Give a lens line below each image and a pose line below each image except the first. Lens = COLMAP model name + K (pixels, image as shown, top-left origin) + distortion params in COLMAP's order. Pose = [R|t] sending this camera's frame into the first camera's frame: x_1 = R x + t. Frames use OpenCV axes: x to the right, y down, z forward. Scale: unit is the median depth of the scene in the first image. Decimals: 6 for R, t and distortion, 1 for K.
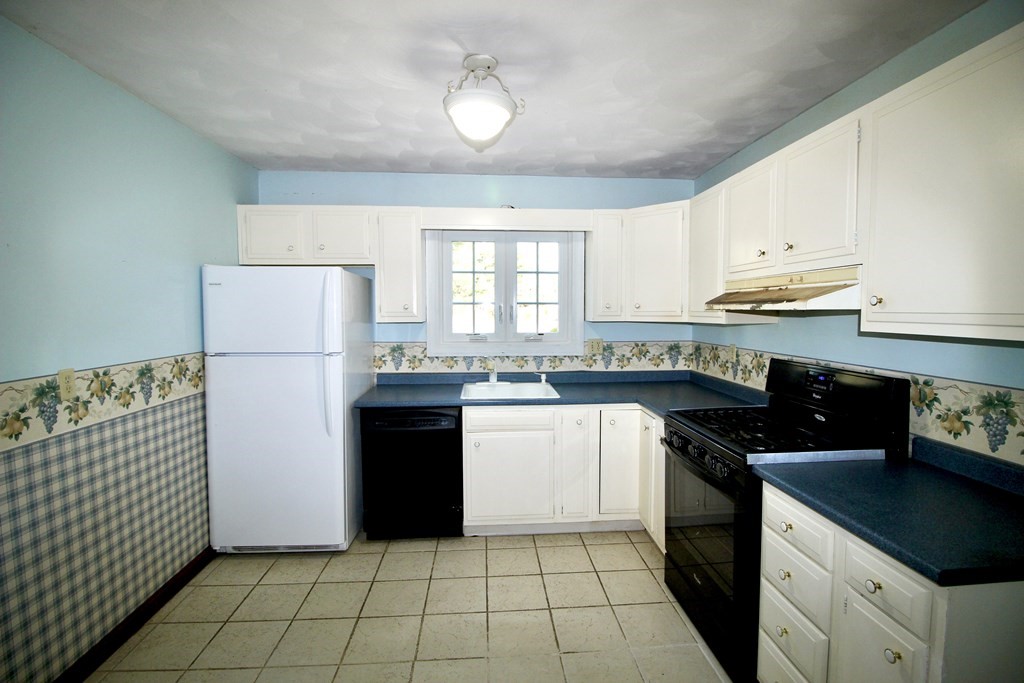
lens RADIAL K [[476.9, 0, 515.8], [0, 476.9, 336.9], [0, 0, 1]] dist [-0.016799, -0.001302]
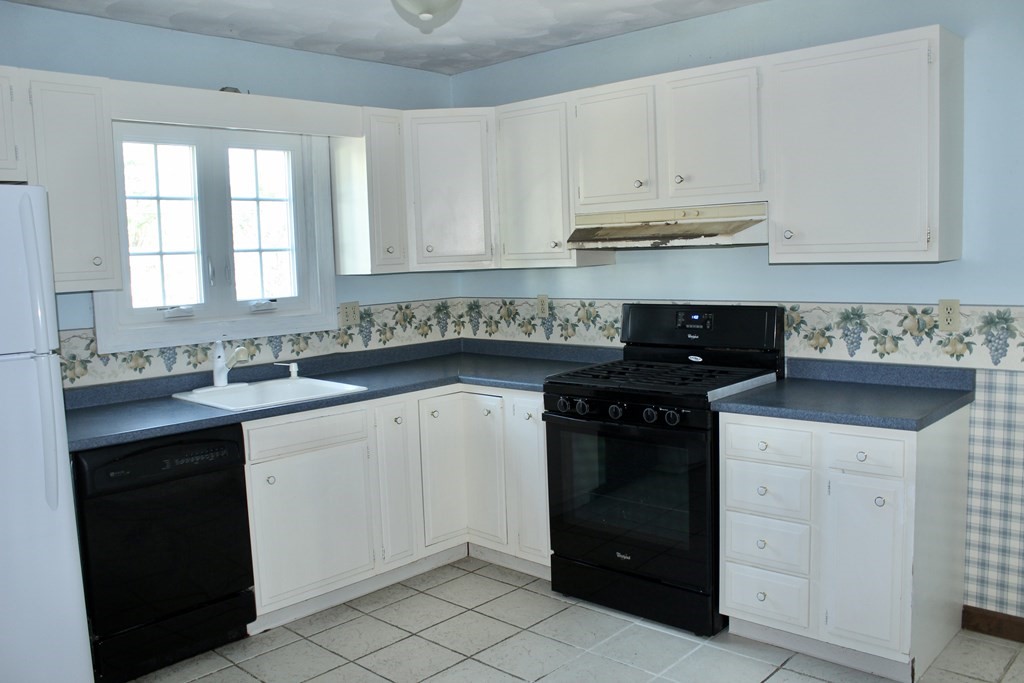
lens RADIAL K [[866.5, 0, 512.0], [0, 866.5, 345.9], [0, 0, 1]] dist [-0.173426, 0.163255]
pose [[0.730912, -0.094959, 0.675833, -0.540370], [0.071351, 0.995478, 0.062706, 0.006291], [-0.678732, 0.002389, 0.734382, -0.017169]]
